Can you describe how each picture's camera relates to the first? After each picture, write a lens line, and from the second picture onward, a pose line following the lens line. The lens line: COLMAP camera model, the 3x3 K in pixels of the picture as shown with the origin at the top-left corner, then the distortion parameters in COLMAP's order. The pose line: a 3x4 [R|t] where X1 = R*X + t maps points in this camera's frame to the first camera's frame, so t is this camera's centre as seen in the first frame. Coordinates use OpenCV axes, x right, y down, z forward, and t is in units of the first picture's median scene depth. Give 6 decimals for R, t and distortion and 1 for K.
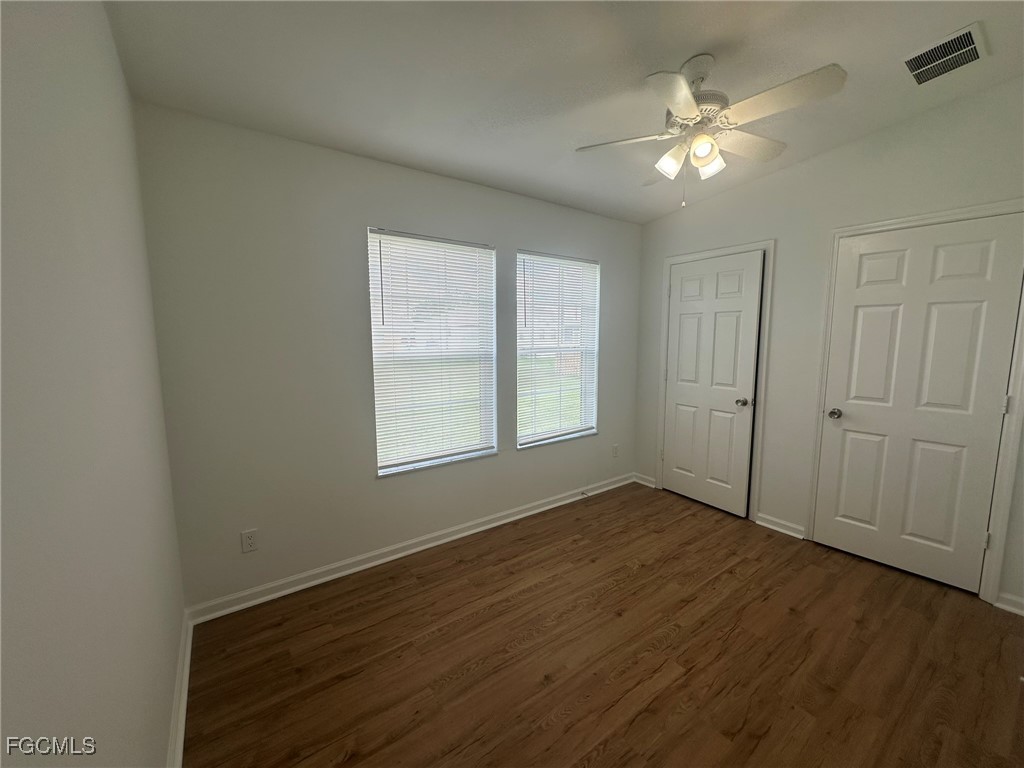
lens RADIAL K [[408.8, 0, 513.0], [0, 408.8, 384.4], [0, 0, 1]] dist [-0.004239, 0.000676]
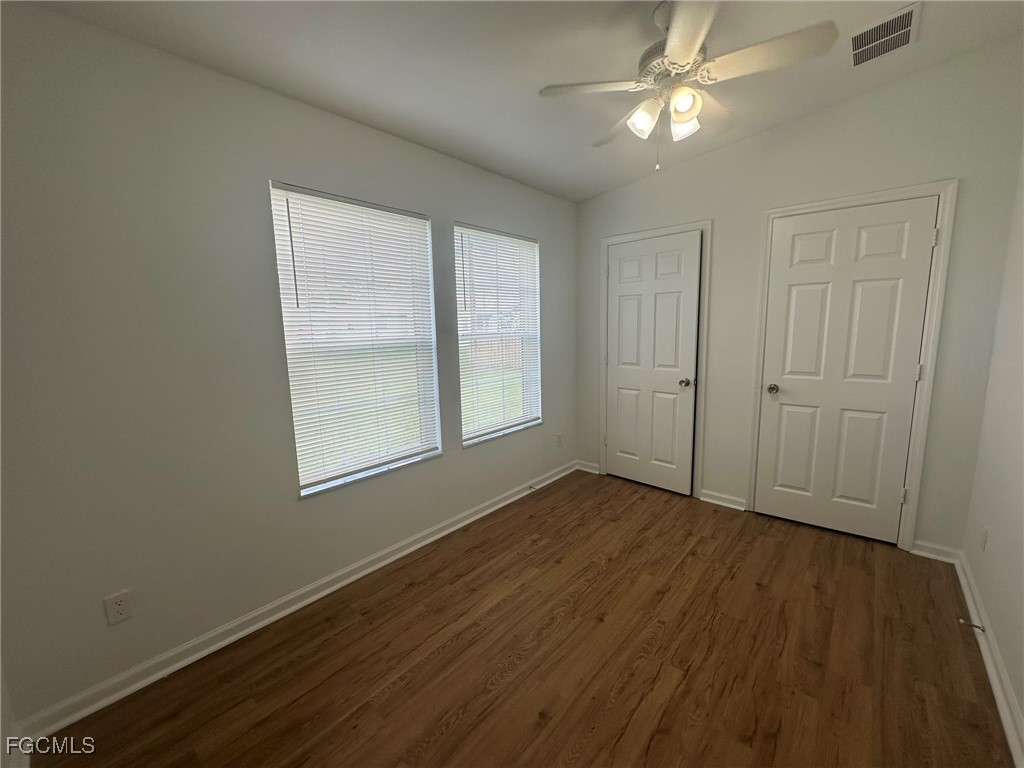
lens RADIAL K [[408.8, 0, 513.0], [0, 408.8, 384.4], [0, 0, 1]] dist [-0.004239, 0.000676]
pose [[0.975282, -0.051143, 0.214962, -0.088069], [0.046058, 0.998529, 0.028598, -0.000416], [-0.216109, -0.017990, 0.976204, 0.134195]]
